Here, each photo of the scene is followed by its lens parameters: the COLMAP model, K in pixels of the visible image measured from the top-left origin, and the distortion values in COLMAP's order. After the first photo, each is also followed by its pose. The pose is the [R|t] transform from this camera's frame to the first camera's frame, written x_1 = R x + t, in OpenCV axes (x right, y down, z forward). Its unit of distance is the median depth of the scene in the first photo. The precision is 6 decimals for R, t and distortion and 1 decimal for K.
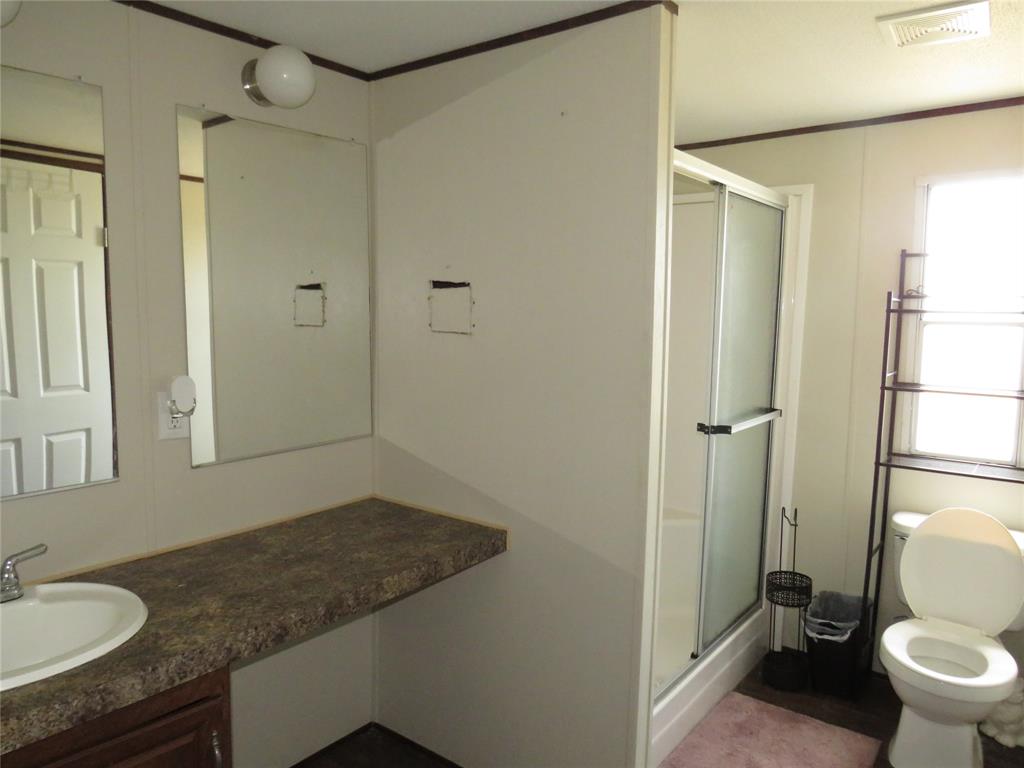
lens RADIAL K [[730.8, 0, 510.7], [0, 730.8, 389.8], [0, 0, 1]] dist [-0.033676, 0.021247]
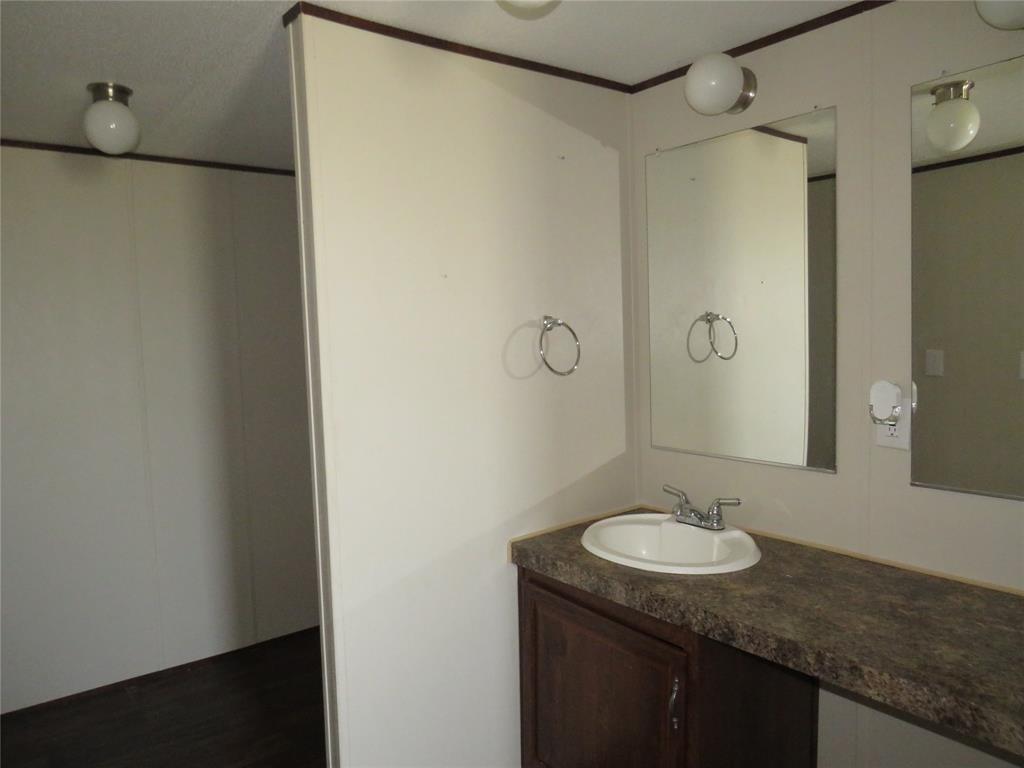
lens RADIAL K [[730.8, 0, 508.5], [0, 730.8, 376.9], [0, 0, 1]] dist [-0.033676, 0.021247]
pose [[-0.227077, 0.063700, -0.971791, 0.605555], [-0.088803, 0.992347, 0.085797, -0.065745], [0.969820, 0.105781, -0.219682, 0.765519]]
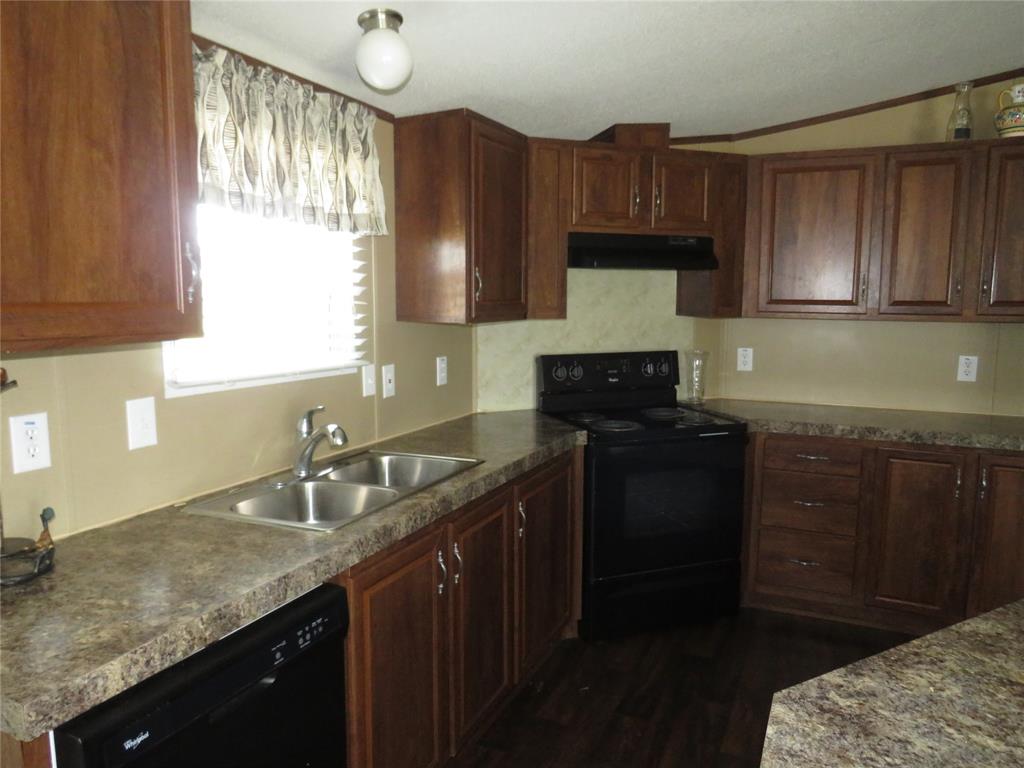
lens RADIAL K [[730.8, 0, 515.3], [0, 730.8, 379.5], [0, 0, 1]] dist [-0.033676, 0.021247]
pose [[-0.233821, -0.116622, 0.965260, -1.116634], [0.110214, 0.983202, 0.145487, -0.064668], [-0.966013, 0.140403, -0.217040, 0.868646]]
